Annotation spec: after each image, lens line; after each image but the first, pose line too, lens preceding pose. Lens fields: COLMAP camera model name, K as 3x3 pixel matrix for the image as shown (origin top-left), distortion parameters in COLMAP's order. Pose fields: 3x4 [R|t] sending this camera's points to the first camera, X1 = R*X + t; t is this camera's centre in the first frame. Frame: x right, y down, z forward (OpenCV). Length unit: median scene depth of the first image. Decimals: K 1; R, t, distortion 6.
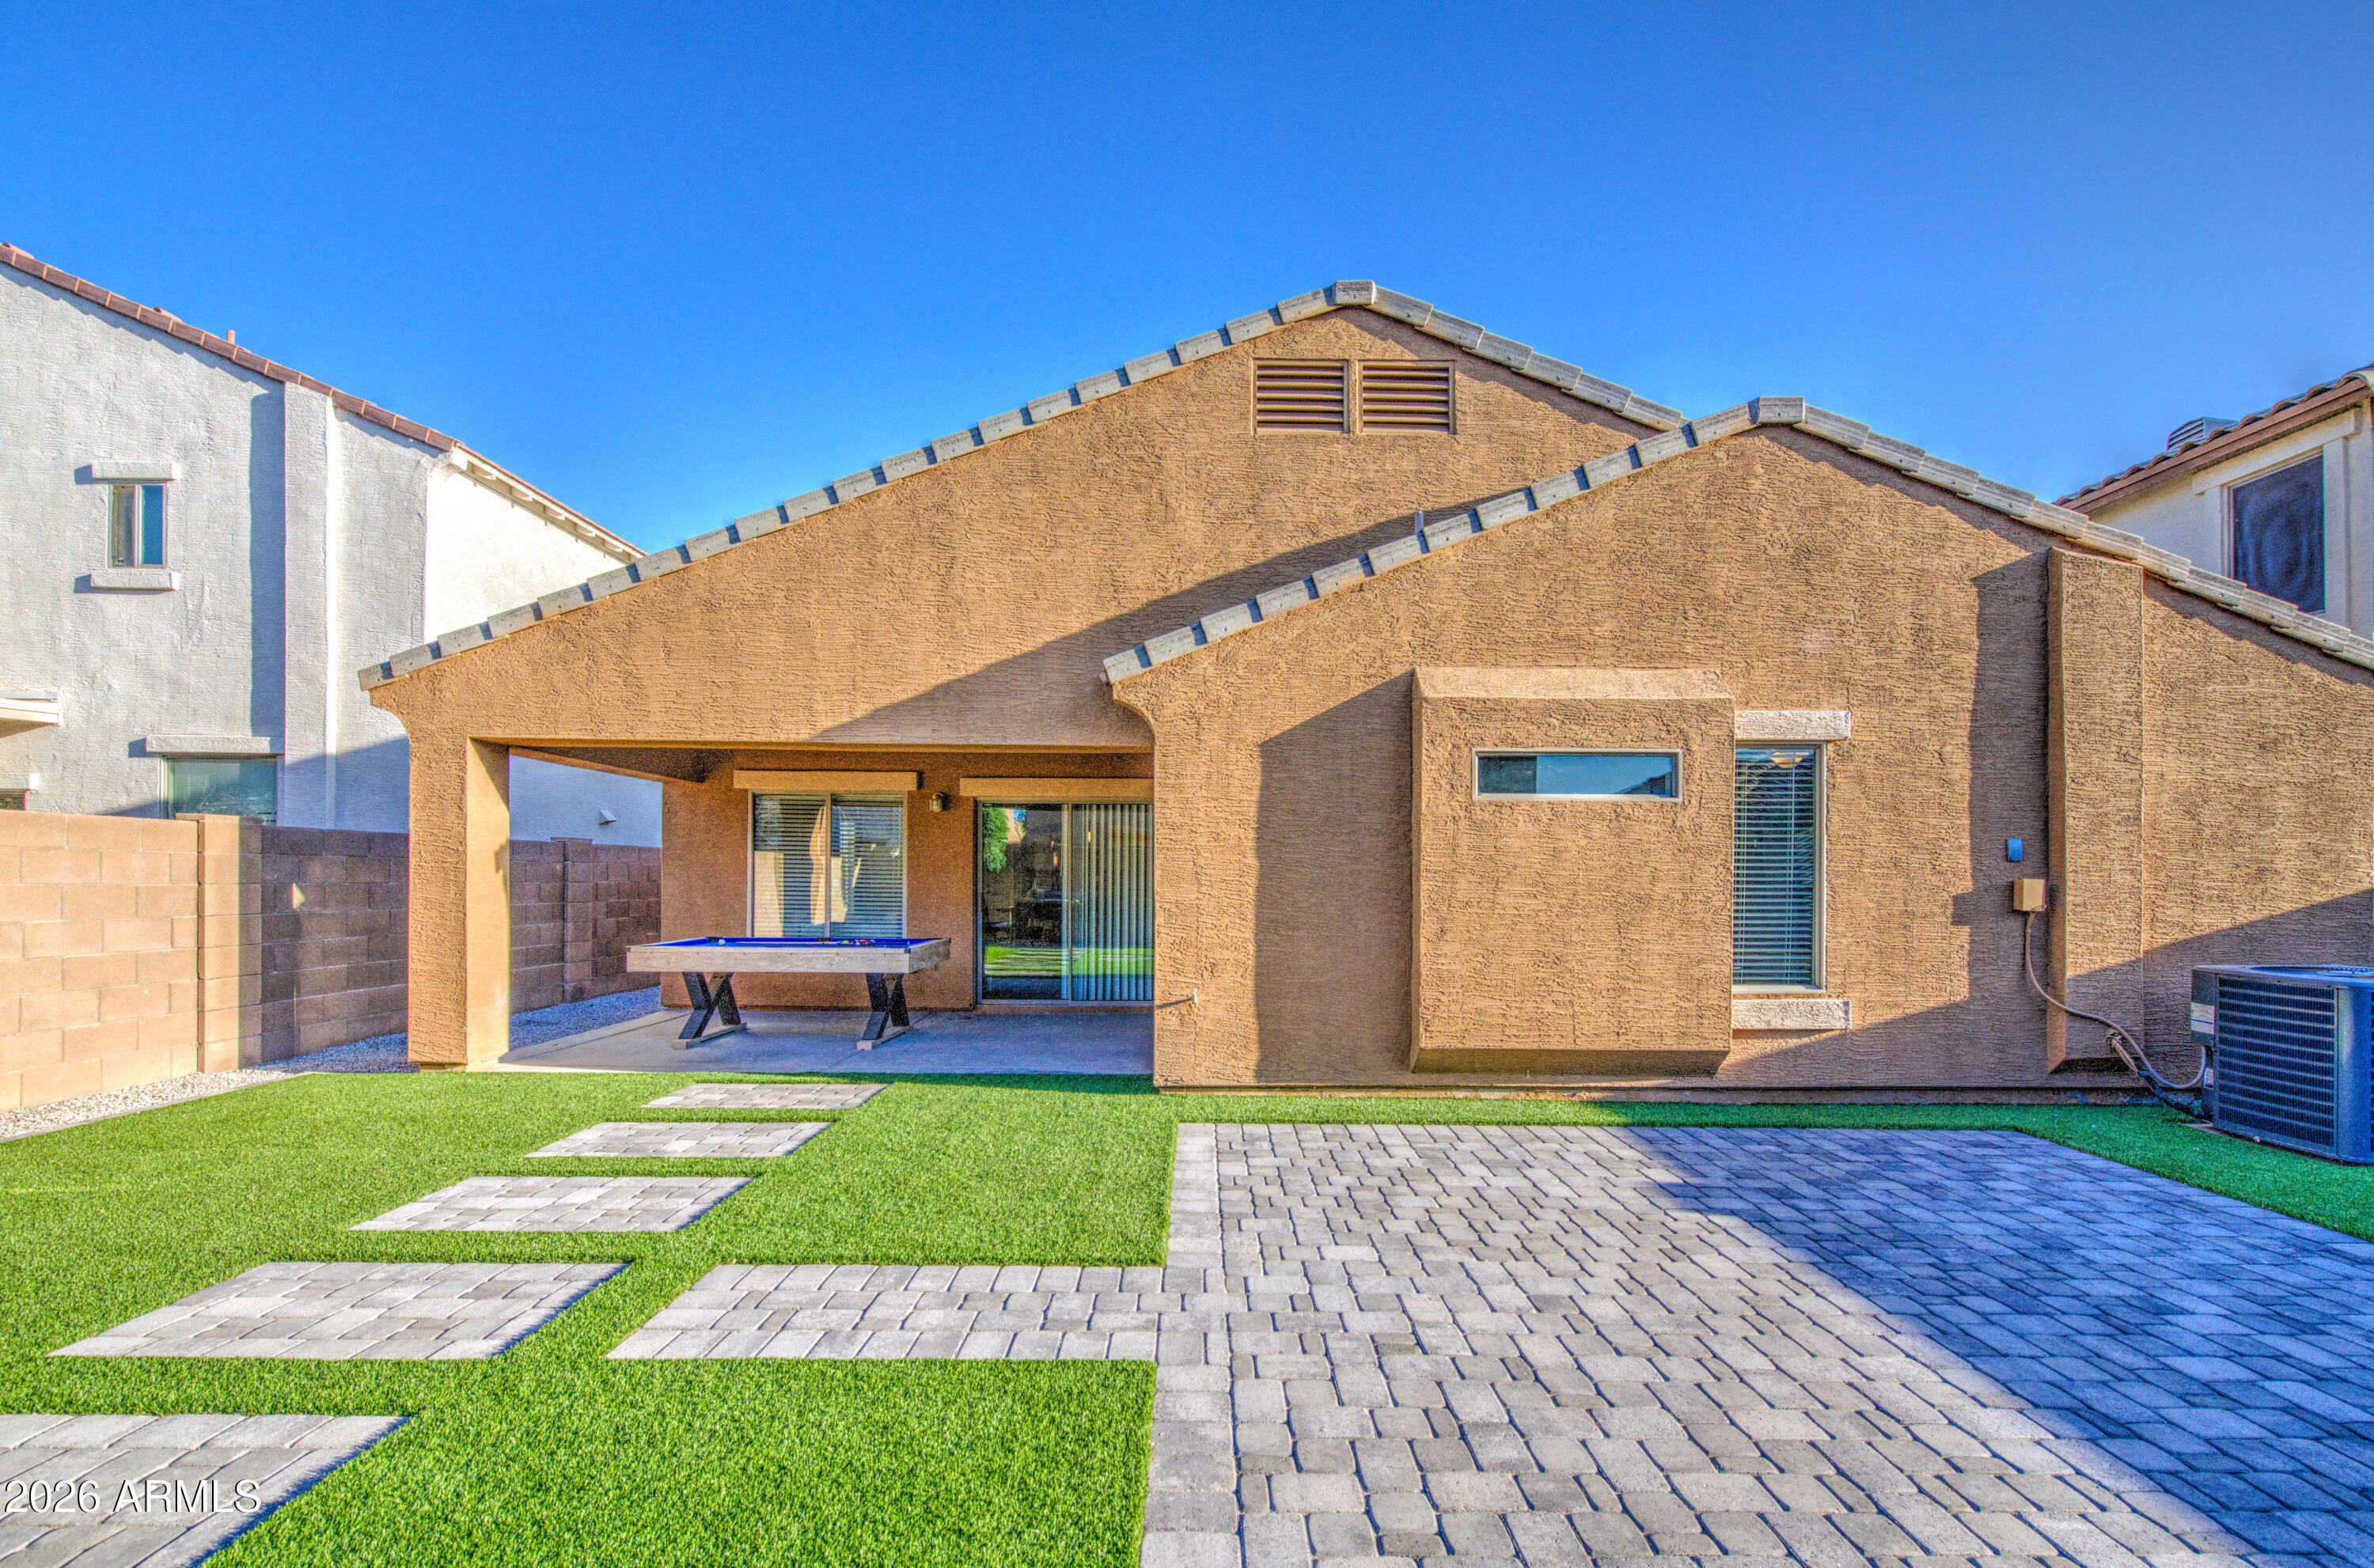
lens RADIAL K [[980.0, 0, 1230.5], [0, 980.0, 882.5], [0, 0, 1]] dist [0.003770, -0.002404]
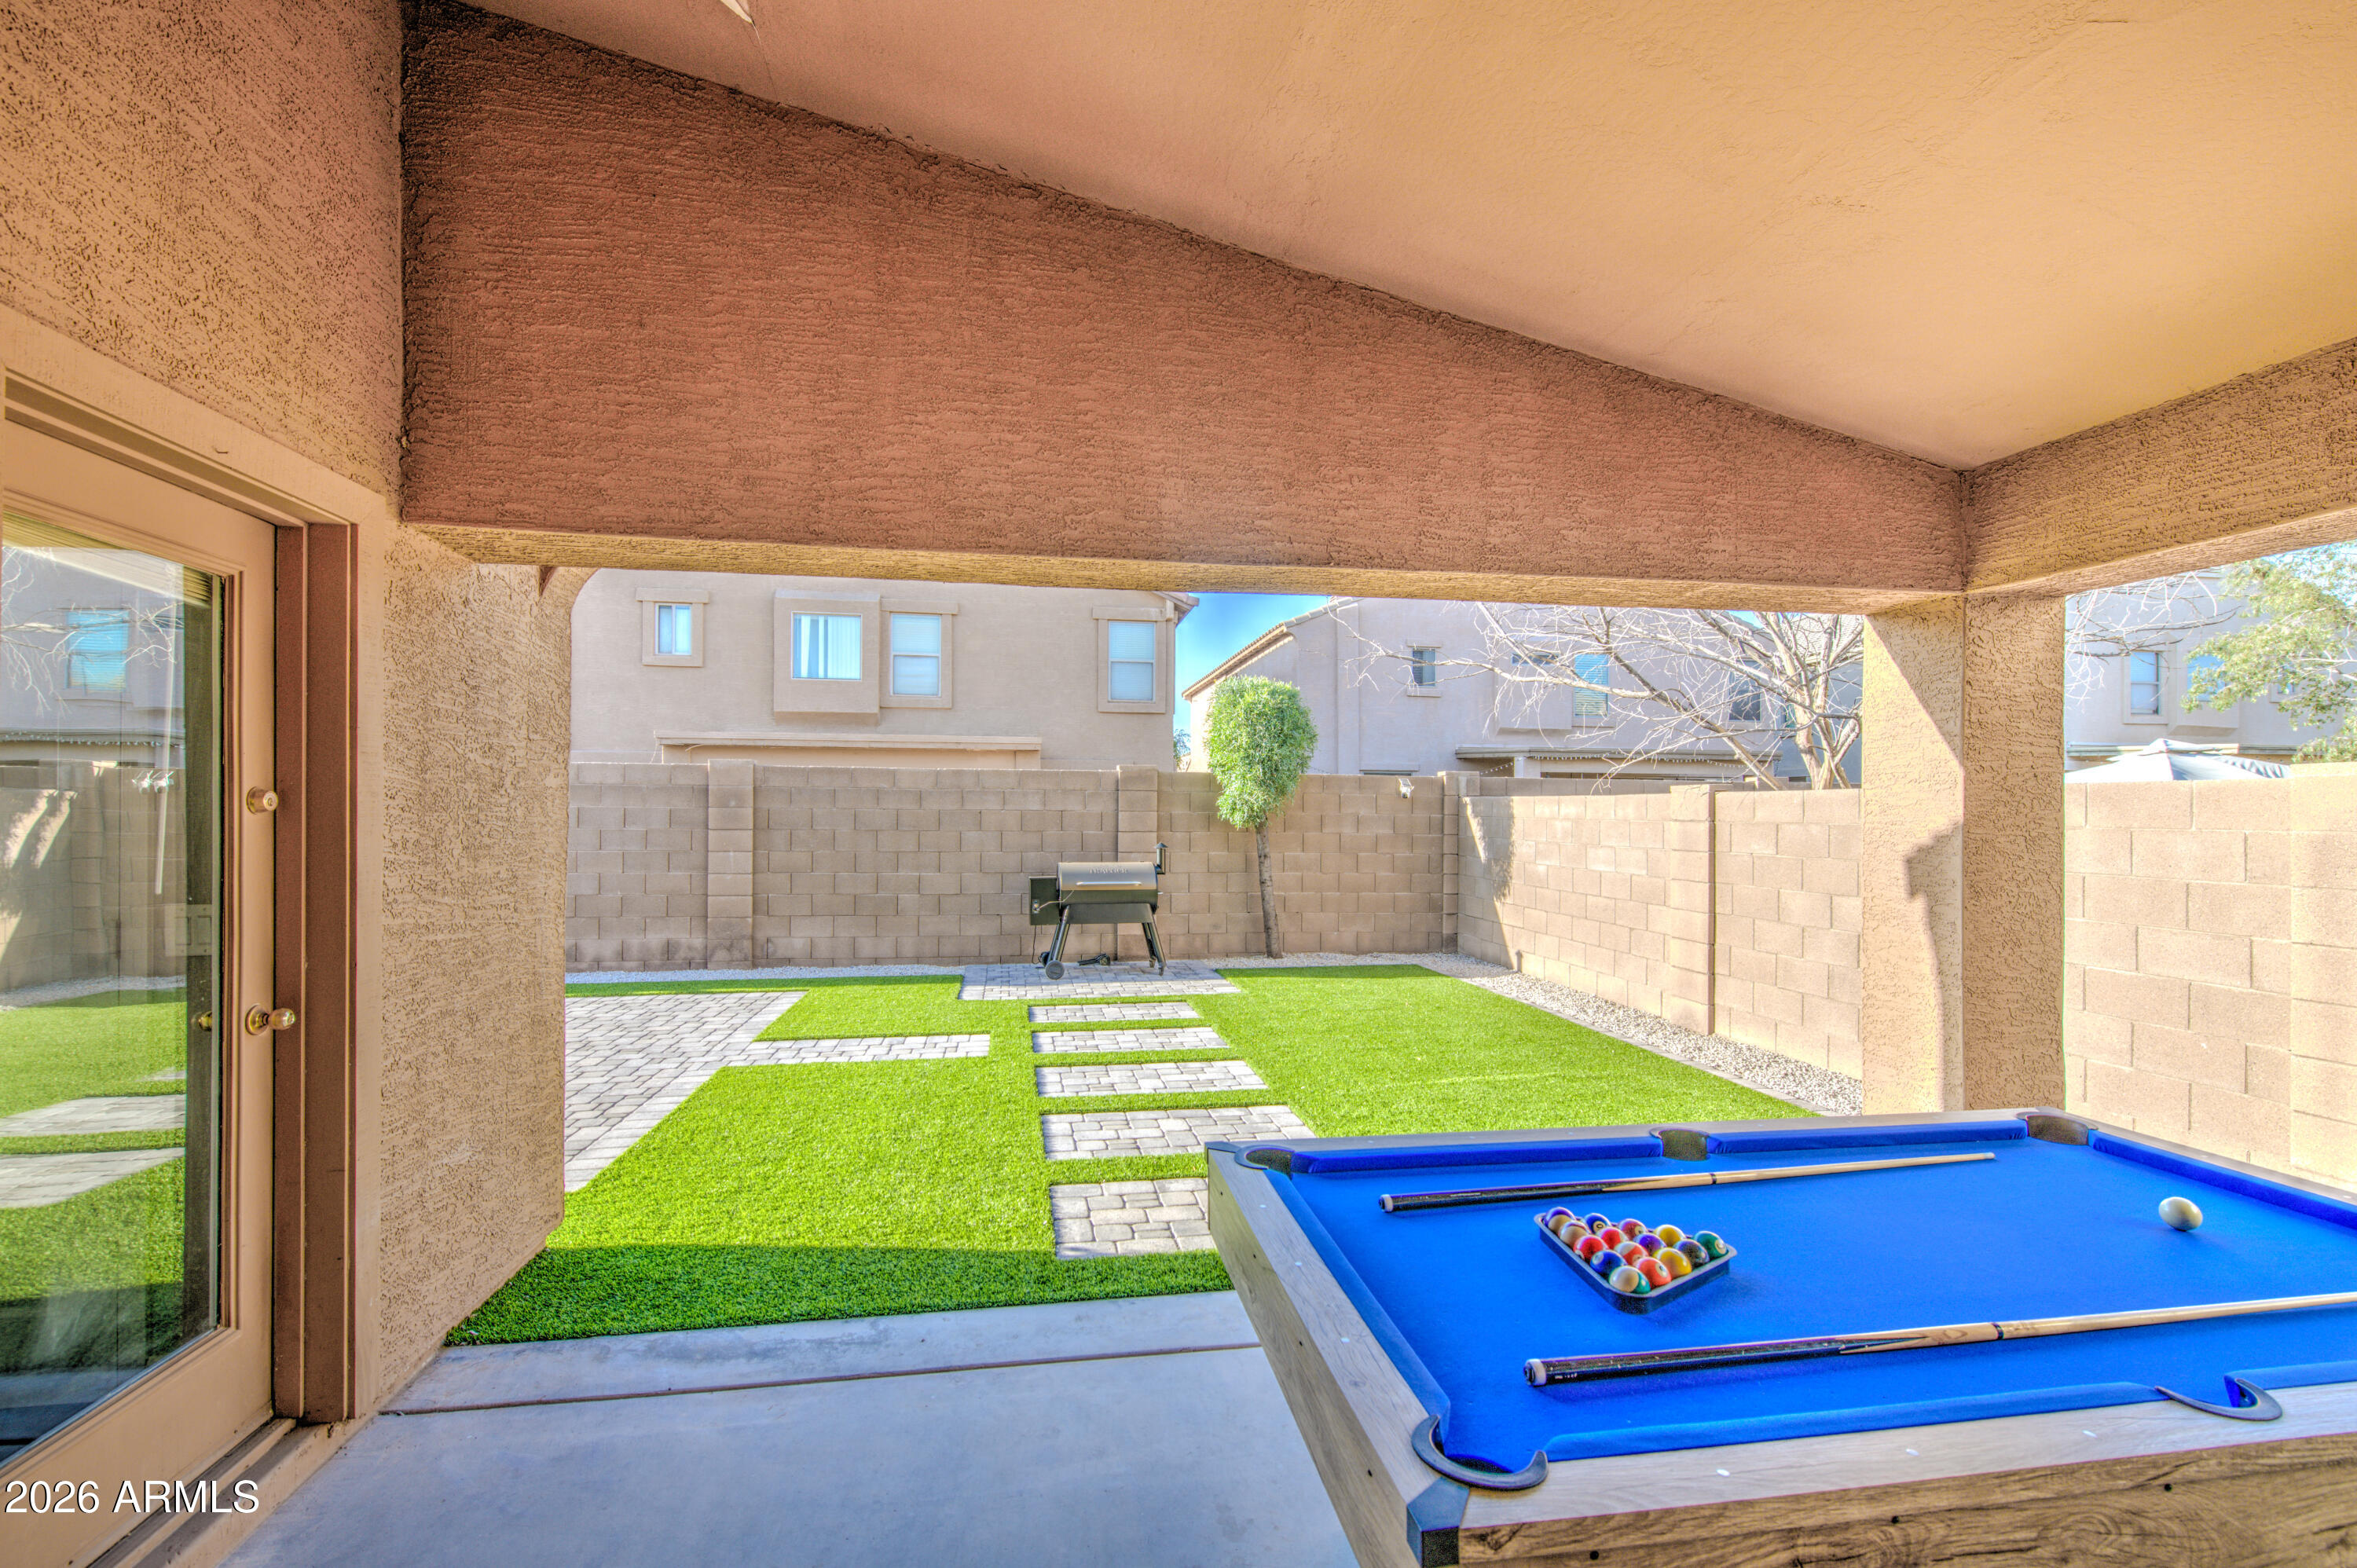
lens RADIAL K [[973.1, 0, 1169.4], [0, 973.1, 800.6], [0, 0, 1]] dist [0.003770, -0.002404]
pose [[-0.990887, -0.014756, -0.133886, -0.345690], [-0.013570, 0.999860, -0.009770, -0.037215], [0.134011, -0.007864, -0.990949, 1.596976]]
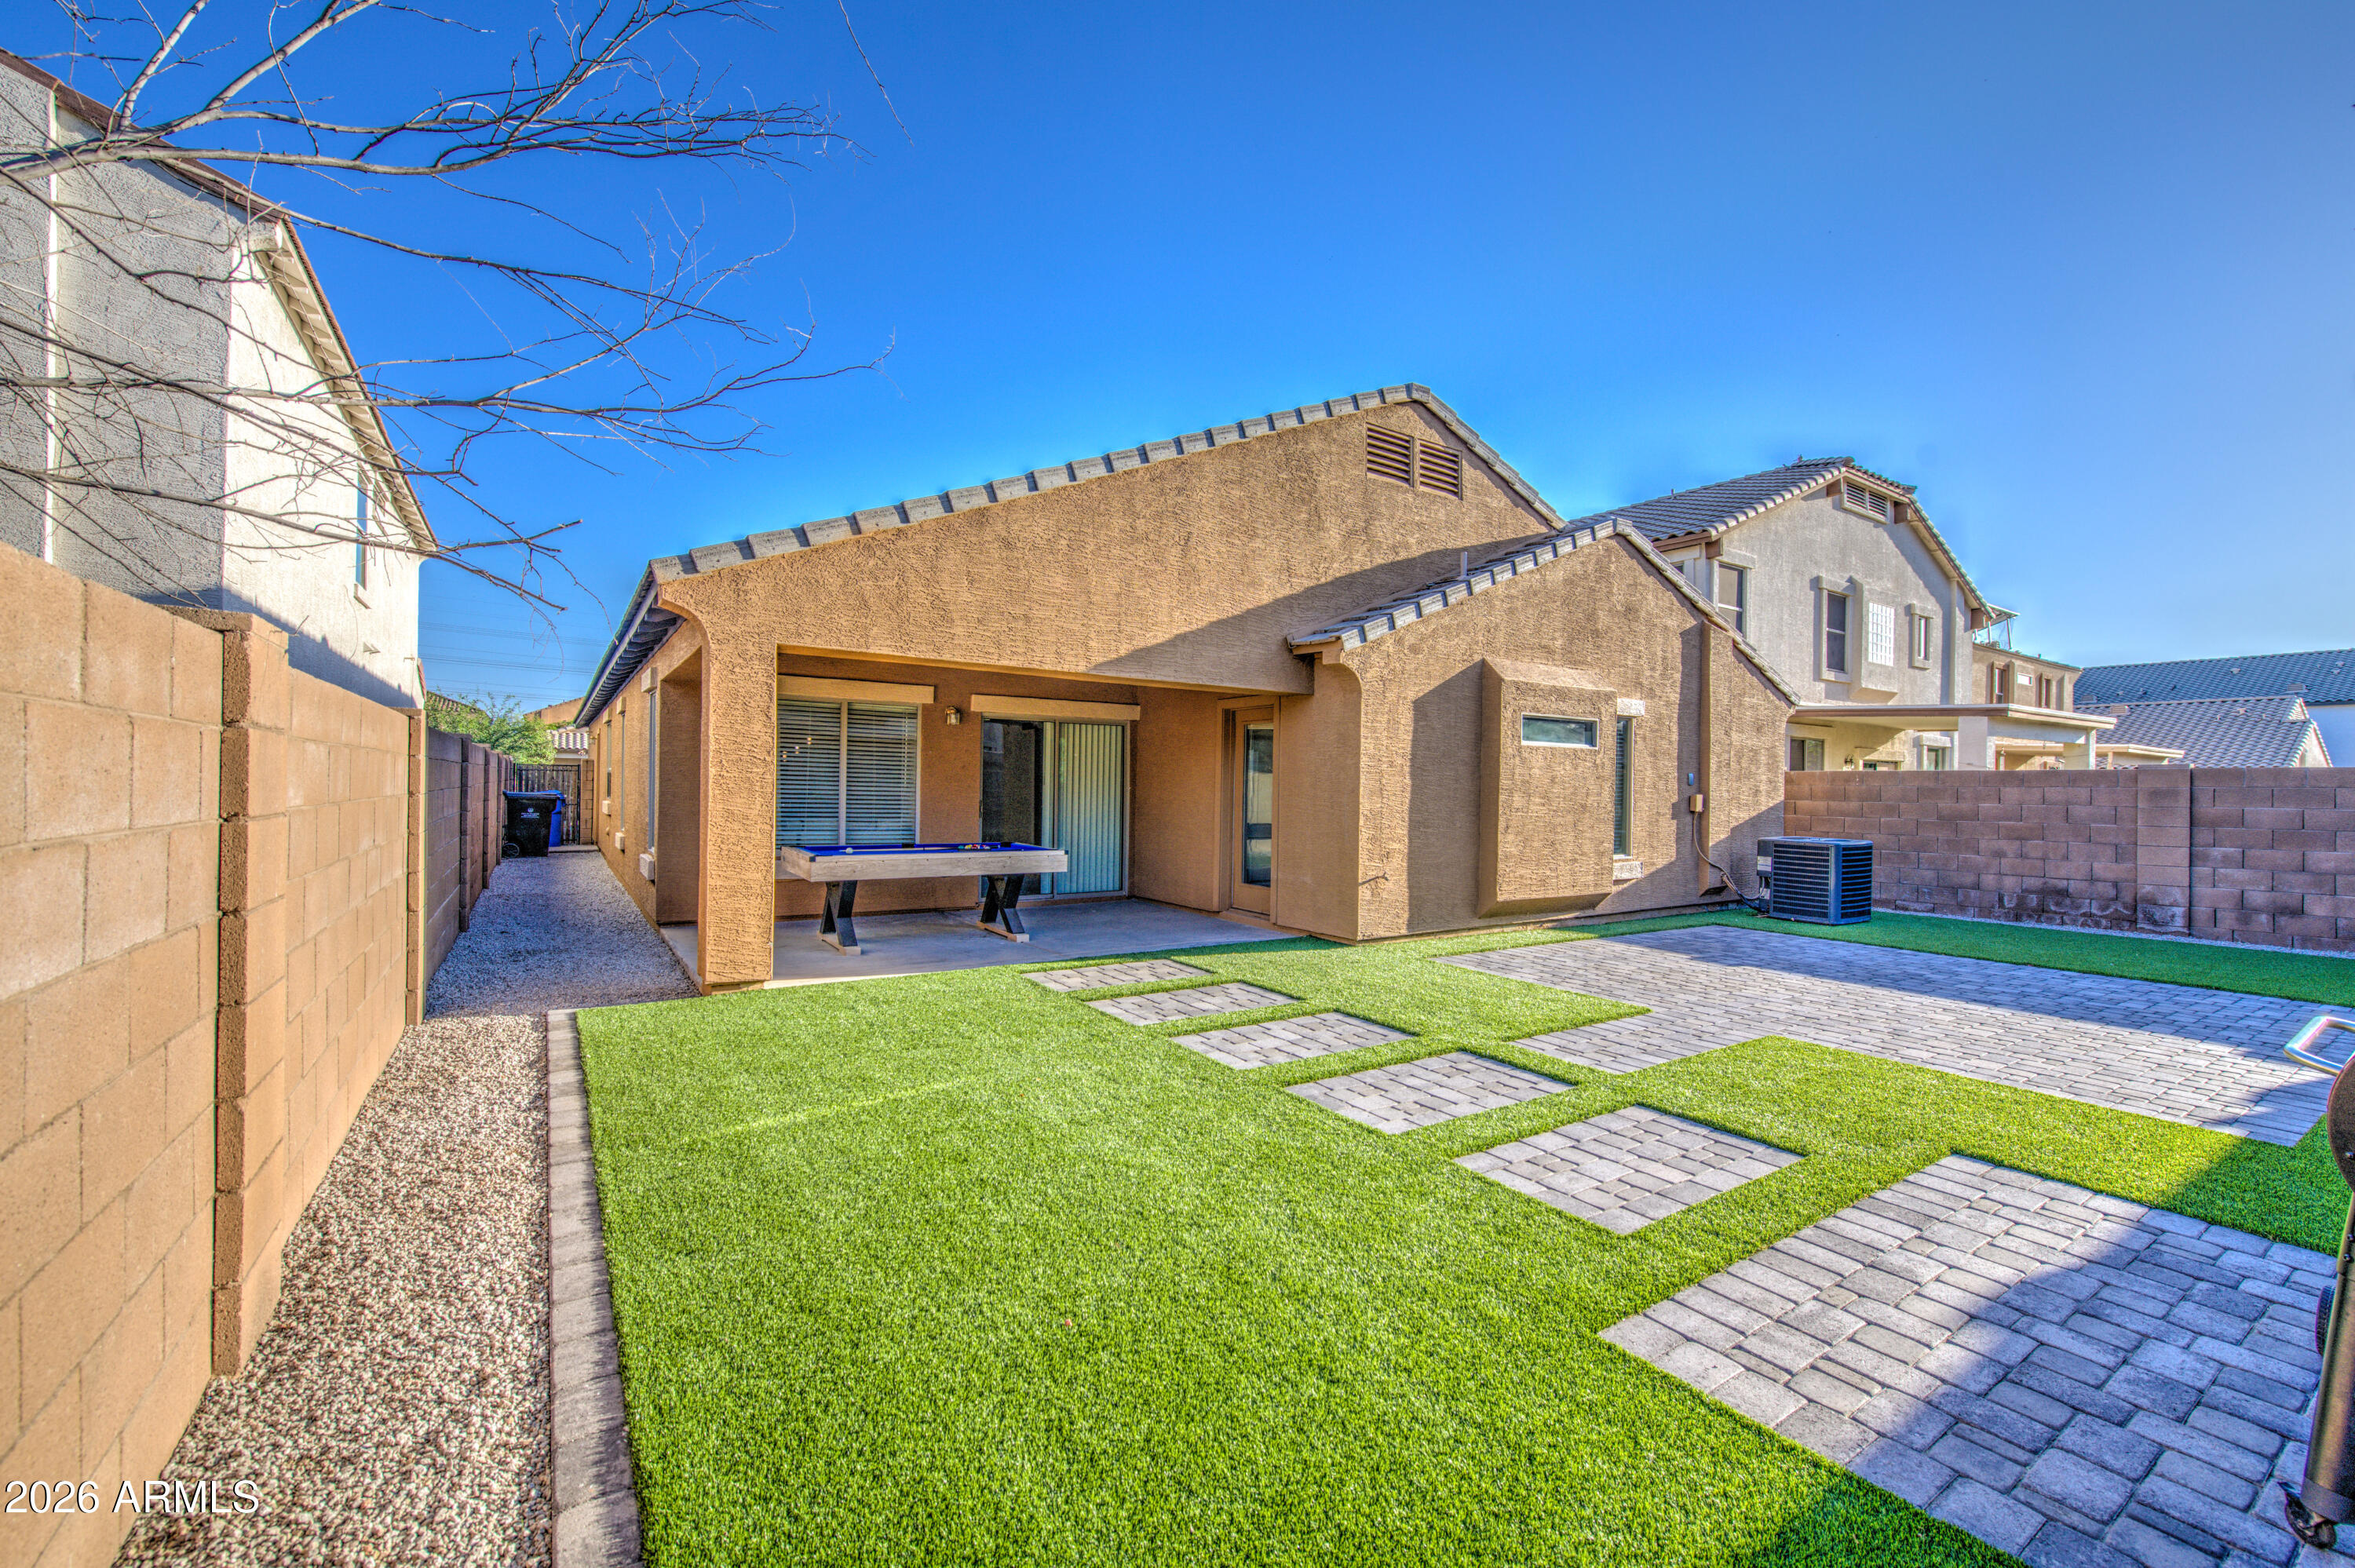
lens RADIAL K [[958.4, 0, 1166.2], [0, 958.4, 785.0], [0, 0, 1]] dist [0.008159, -0.000527]
pose [[0.840966, 0.007202, 0.541040, -1.043121], [-0.009011, 0.999959, 0.000696, -0.013985], [-0.541013, -0.005460, 0.840997, -0.006109]]
